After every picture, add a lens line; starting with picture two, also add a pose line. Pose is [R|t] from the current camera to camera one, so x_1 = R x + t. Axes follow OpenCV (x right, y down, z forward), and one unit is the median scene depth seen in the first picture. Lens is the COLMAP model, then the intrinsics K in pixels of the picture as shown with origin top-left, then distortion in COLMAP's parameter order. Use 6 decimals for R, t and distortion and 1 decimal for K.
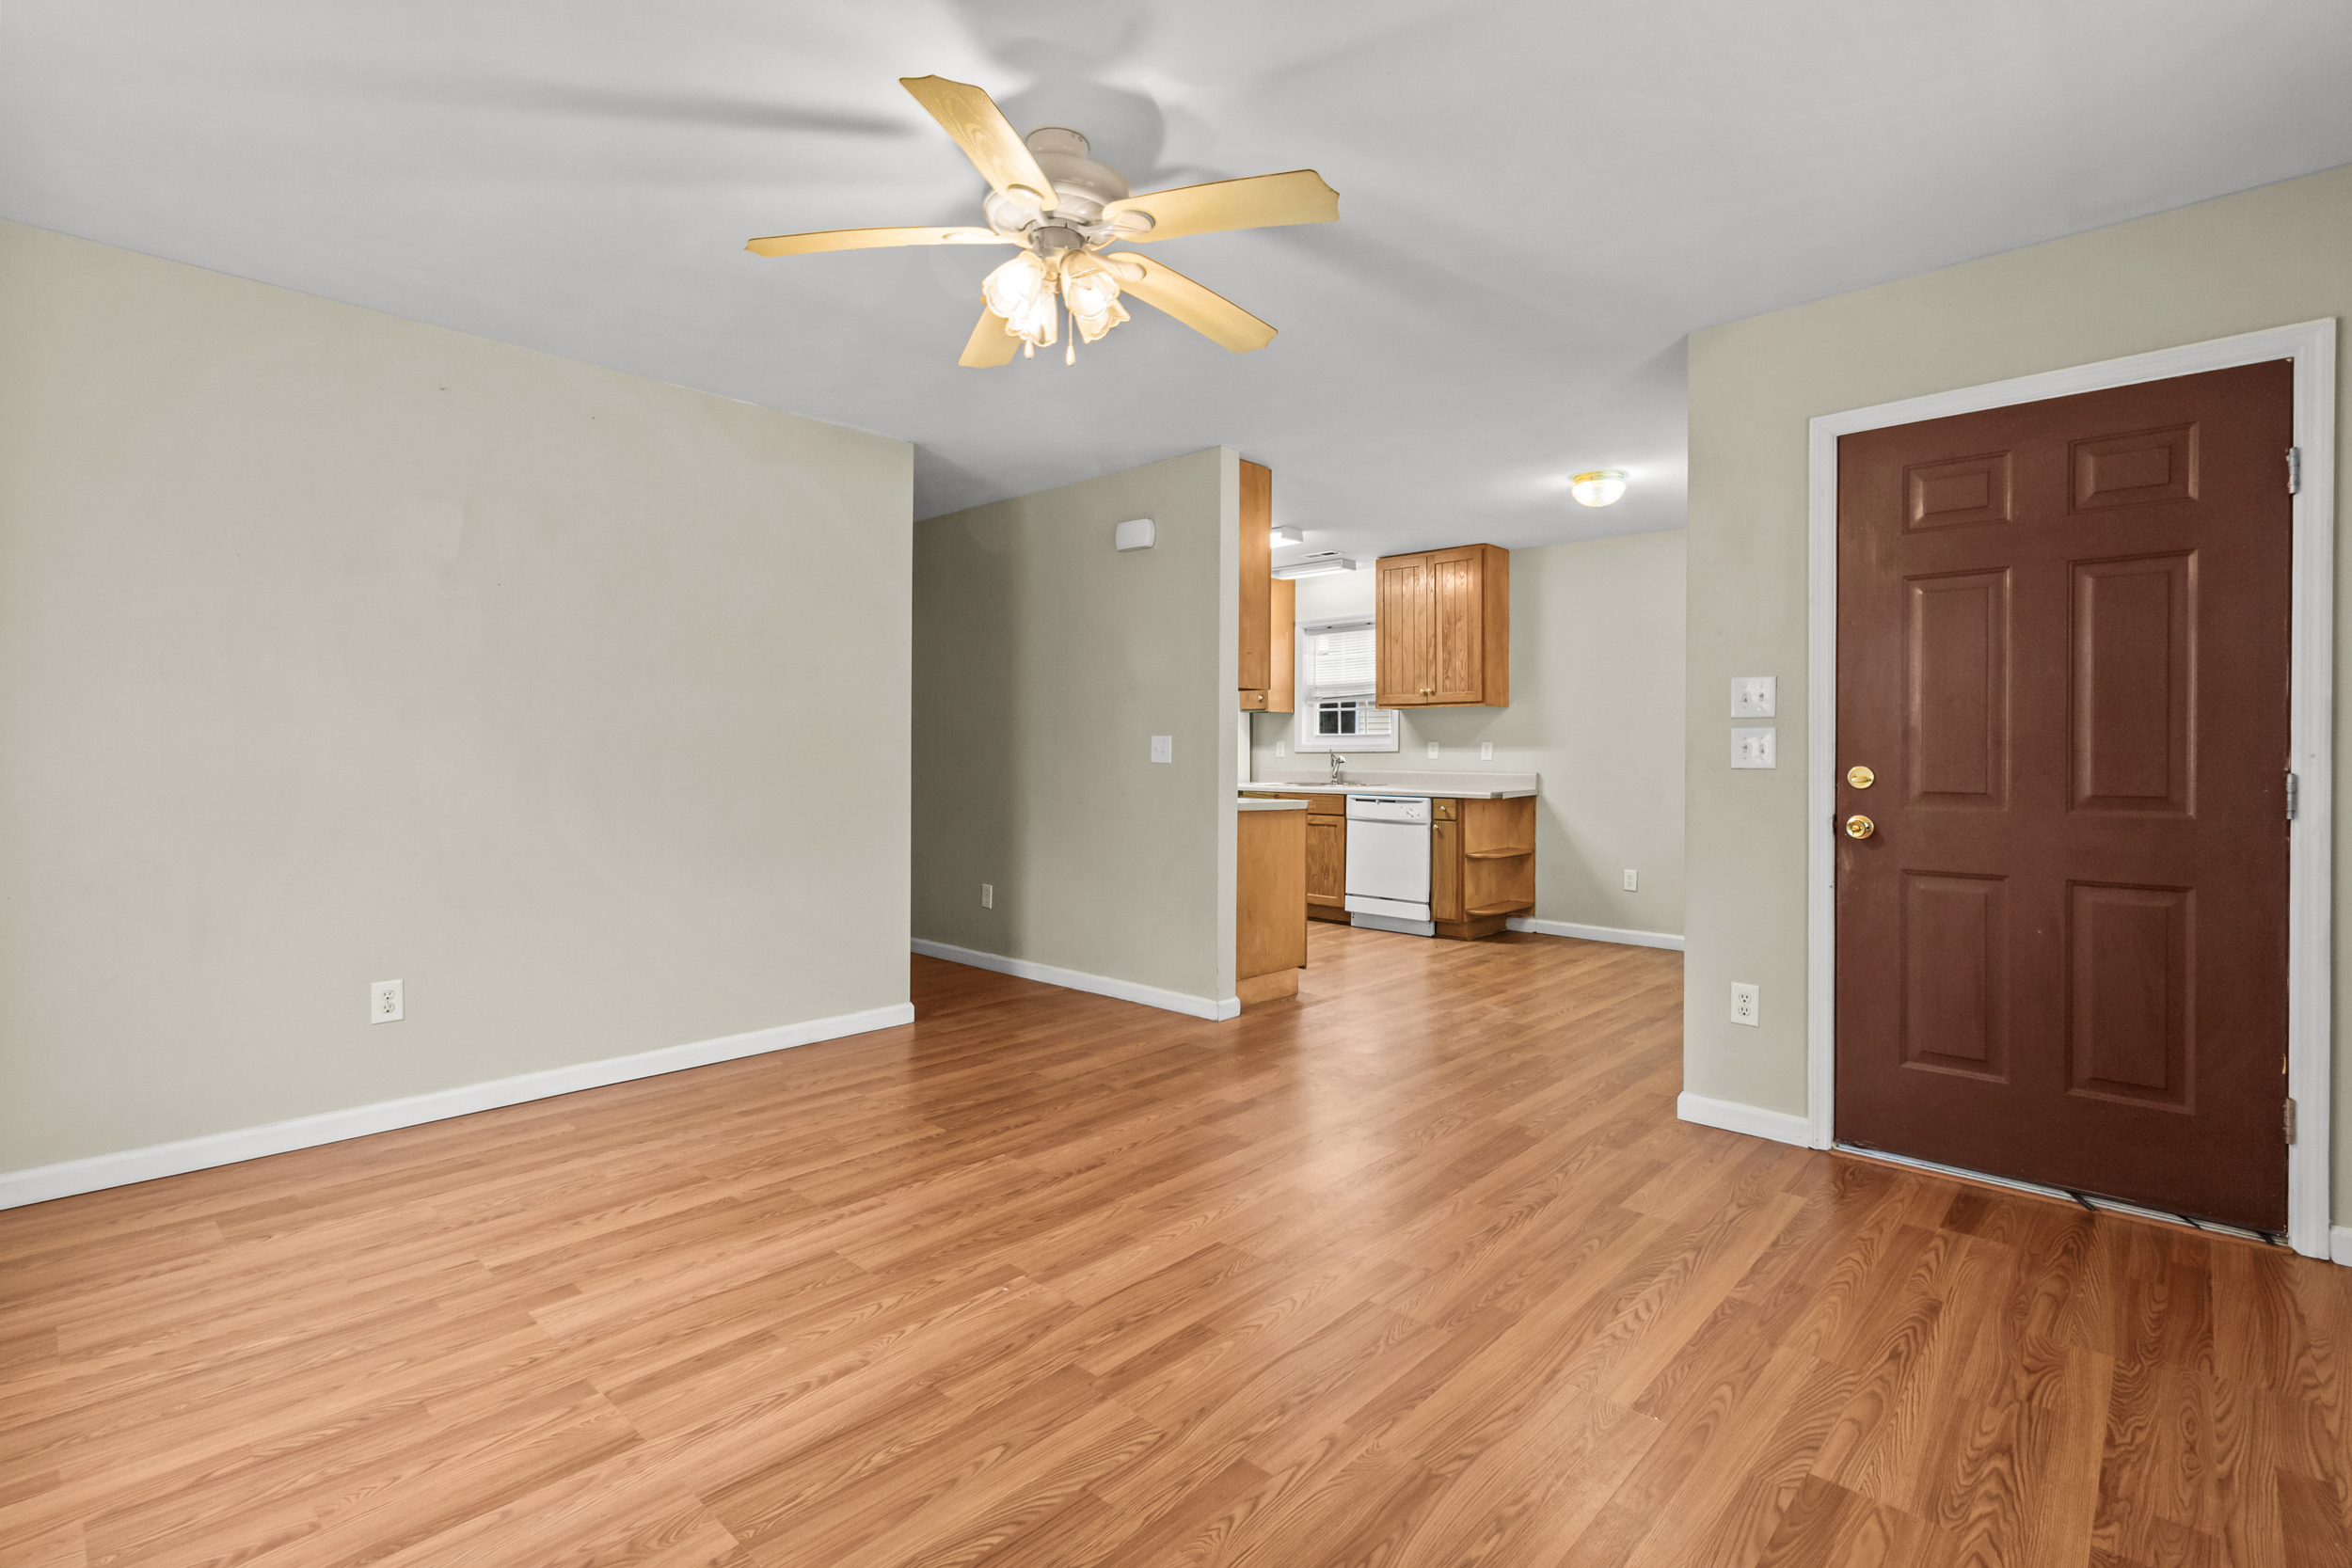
lens RADIAL K [[1077.6, 0, 1179.7], [0, 1077.6, 766.3], [0, 0, 1]] dist [-0.000495, 0.000111]
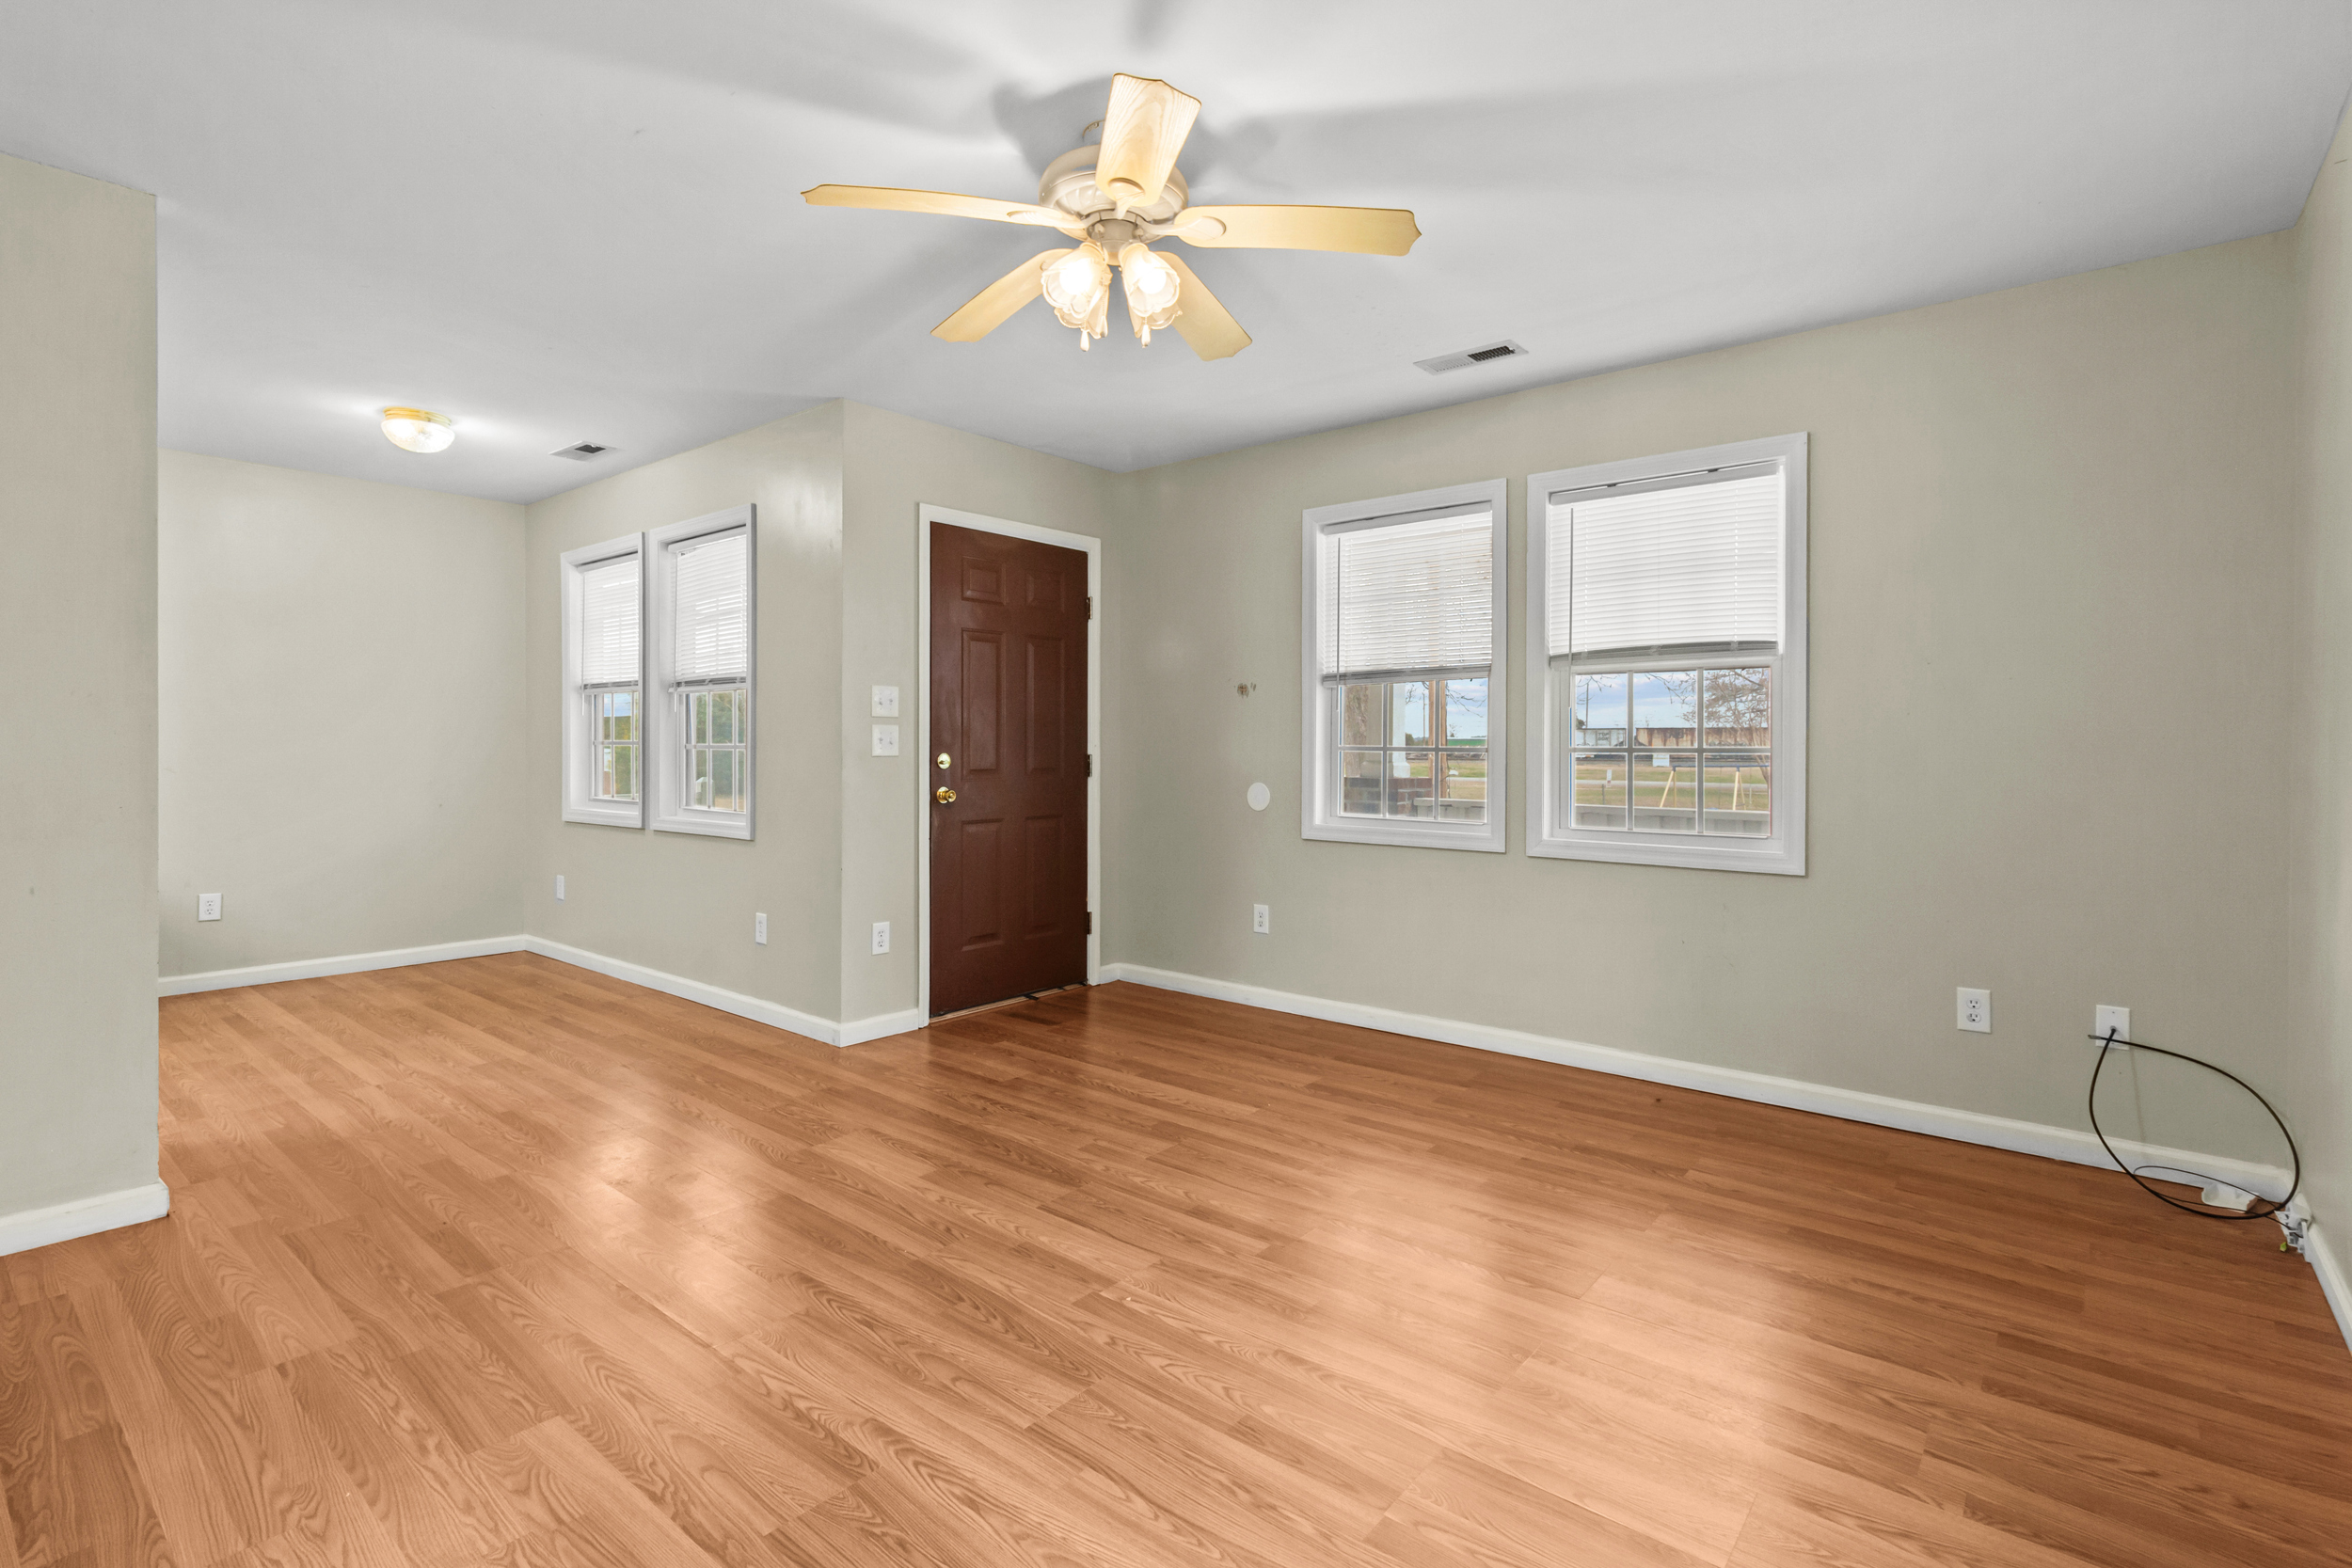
lens RADIAL K [[1105.3, 0, 1180.0], [0, 1105.3, 749.9], [0, 0, 1]] dist [-0.001005, -0.000002]
pose [[-0.059458, -0.006781, 0.998208, -0.936533], [0.008500, 0.999937, 0.007299, -0.014152], [-0.998195, 0.008919, -0.059397, 0.815709]]
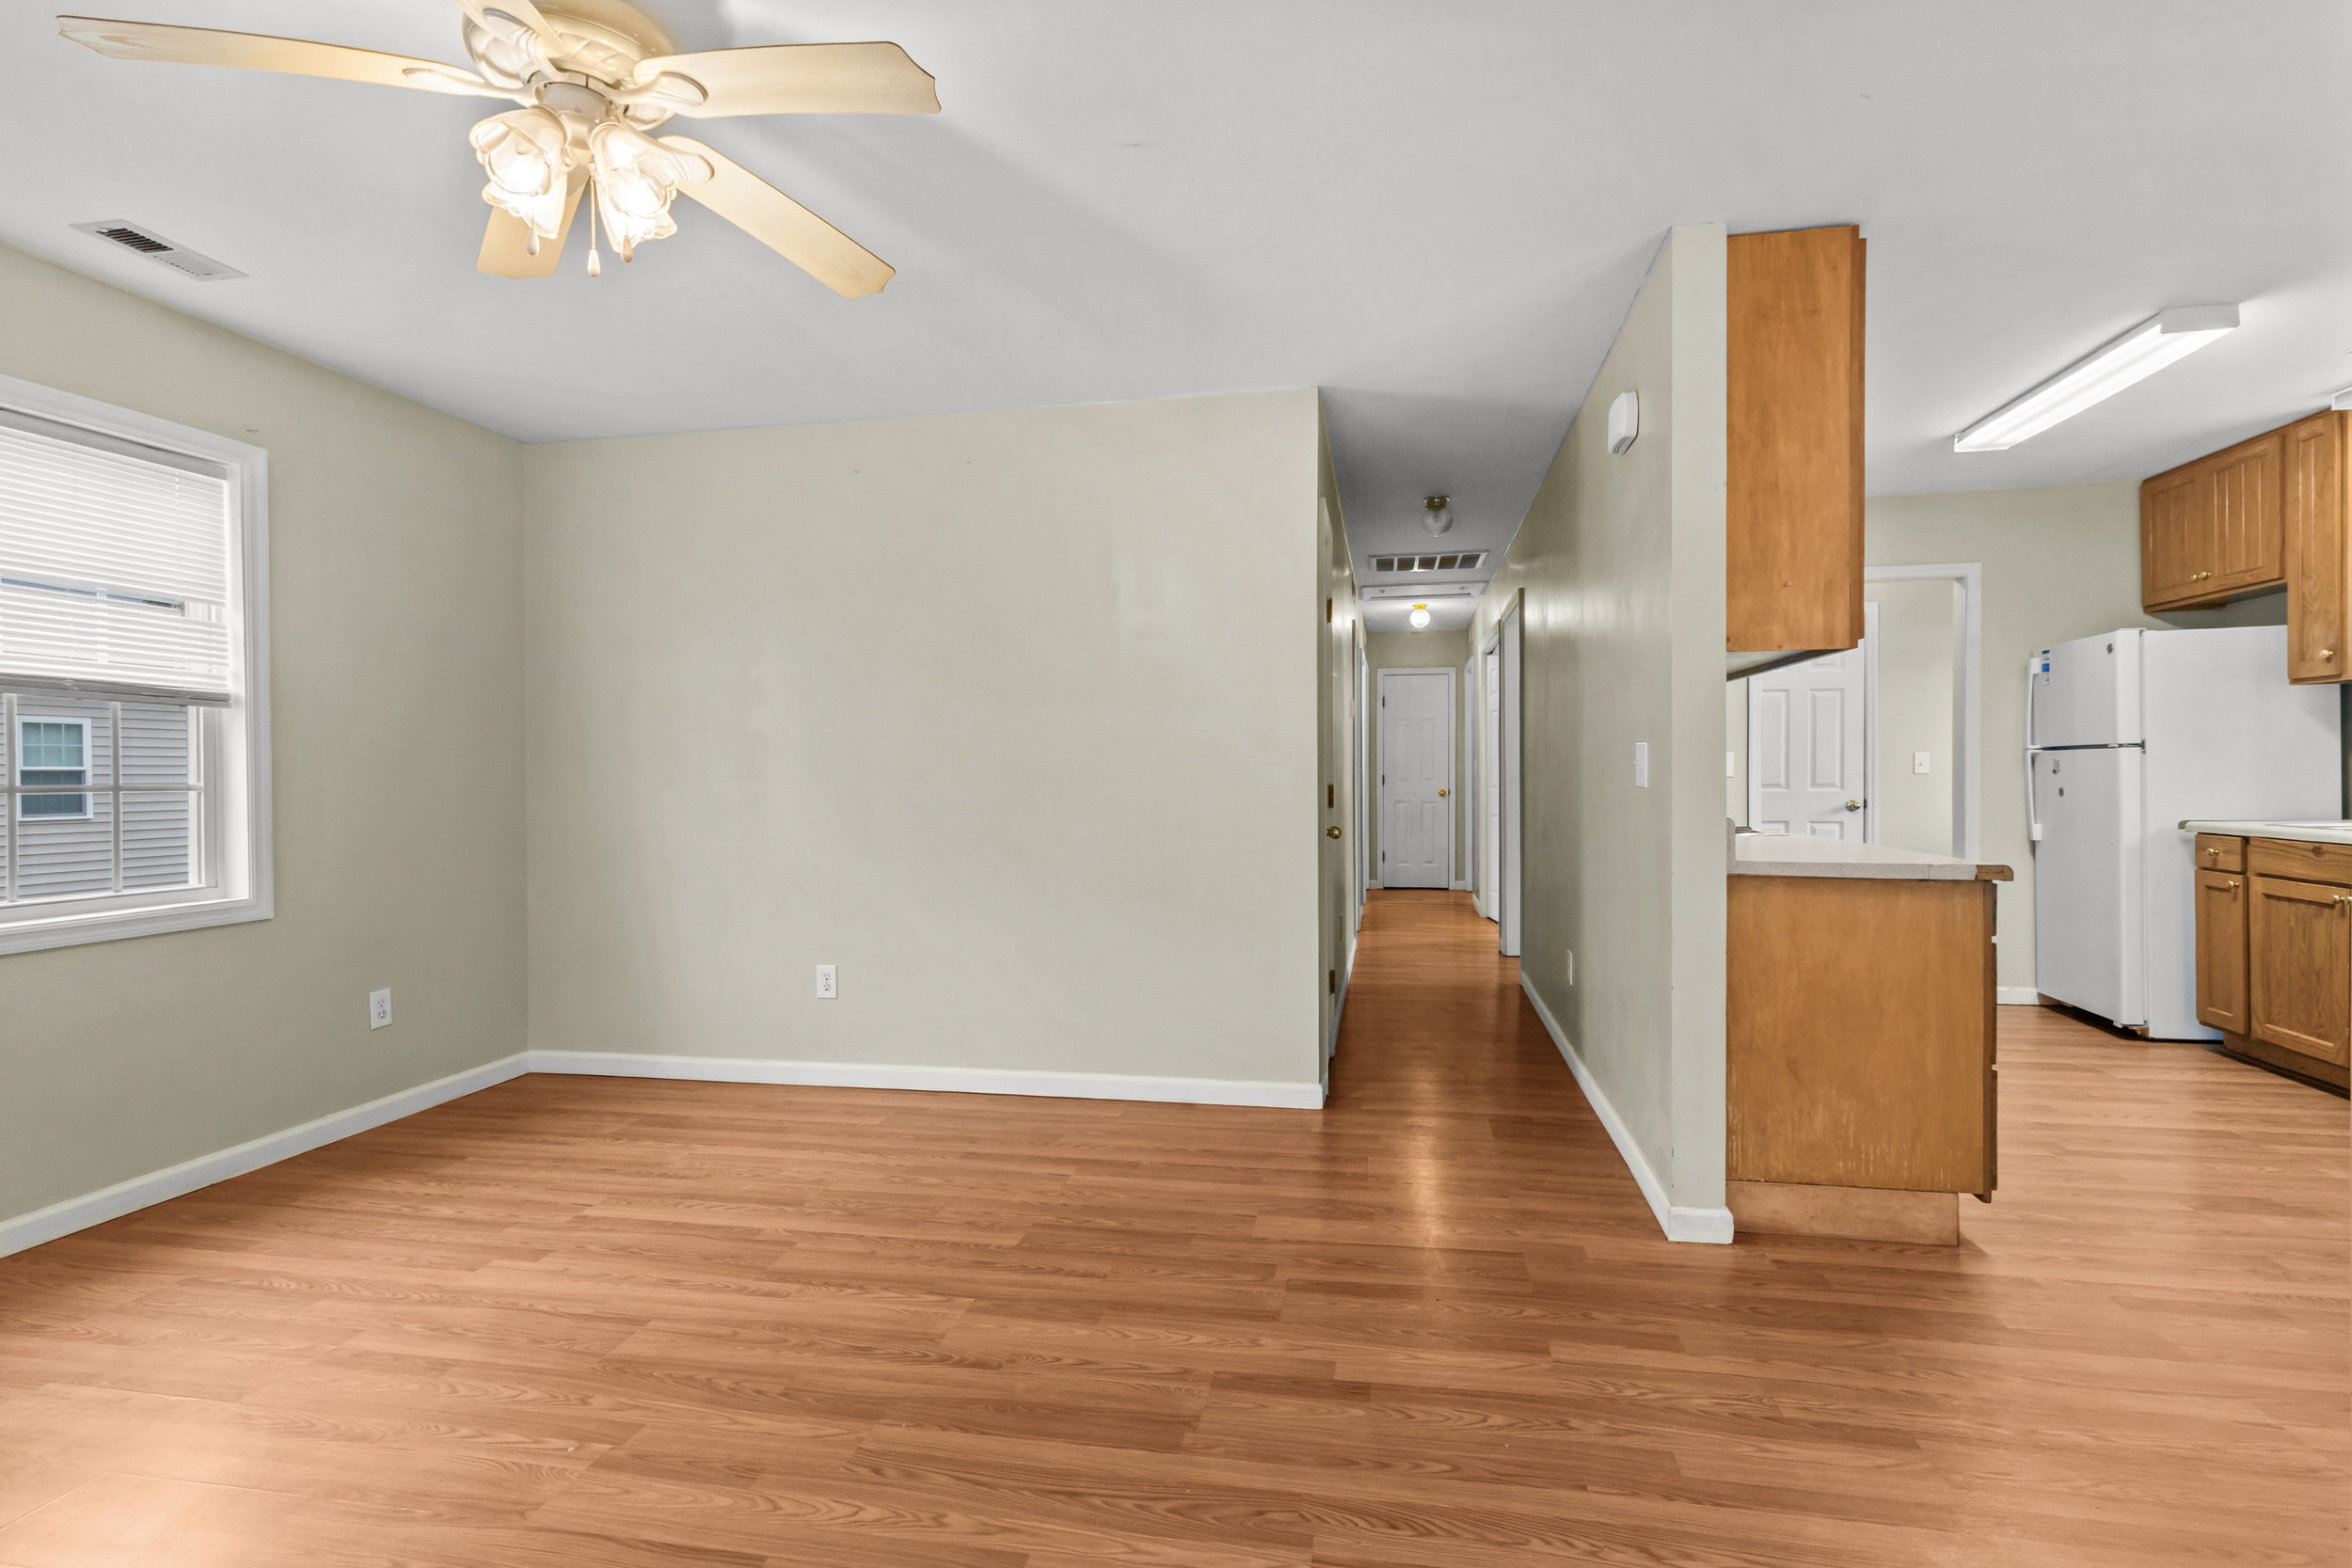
lens RADIAL K [[1099.7, 0, 1176.0], [0, 1099.7, 784.0], [0, 0, 1]] dist [0.001851, 0.000534]
pose [[0.540155, -0.000447, -0.841566, 0.626920], [0.001085, 0.999999, 0.000166, -0.009340], [0.841565, -0.001002, 0.540155, 0.757509]]
